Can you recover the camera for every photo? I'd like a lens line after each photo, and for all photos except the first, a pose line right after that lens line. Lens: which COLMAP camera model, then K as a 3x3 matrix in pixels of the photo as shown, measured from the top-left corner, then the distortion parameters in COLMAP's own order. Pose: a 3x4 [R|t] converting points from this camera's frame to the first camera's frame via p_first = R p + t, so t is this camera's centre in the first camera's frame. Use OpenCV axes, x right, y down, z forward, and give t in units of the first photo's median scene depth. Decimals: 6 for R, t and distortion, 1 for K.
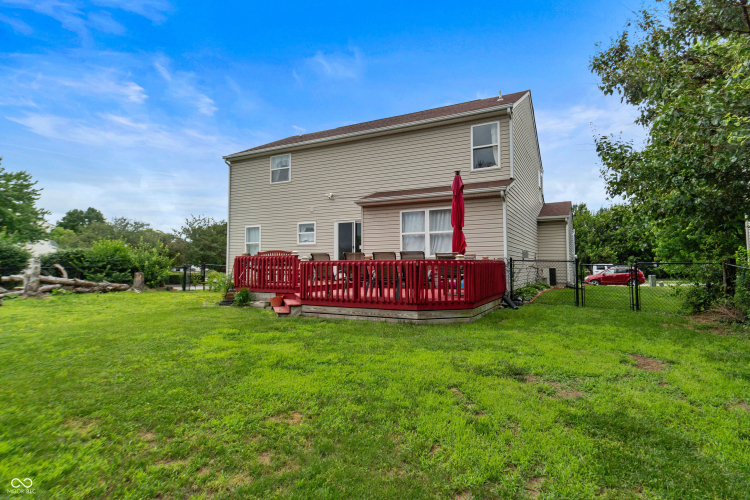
lens RADIAL K [[404.4, 0, 375.4], [0, 404.4, 242.4], [0, 0, 1]] dist [-0.001409, -0.000226]
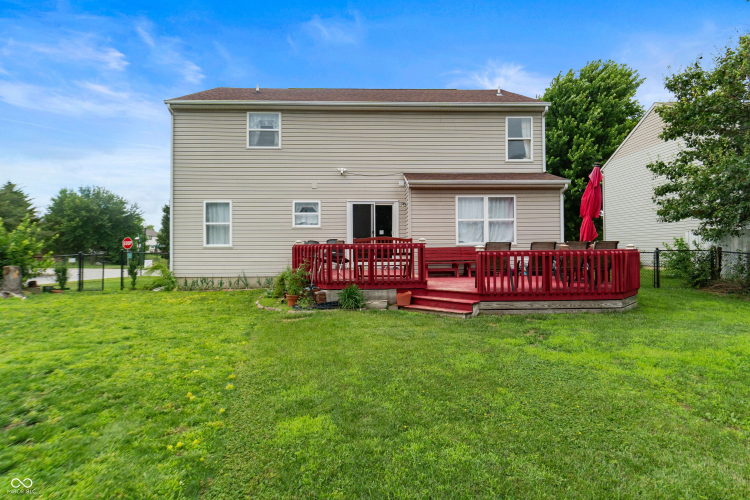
lens RADIAL K [[404.4, 0, 375.4], [0, 404.4, 242.4], [0, 0, 1]] dist [-0.001409, -0.000226]
pose [[0.865405, 0.005170, 0.501046, -0.563436], [-0.024853, 0.999159, 0.032616, 0.005354], [-0.500456, -0.040679, 0.864806, 0.265984]]
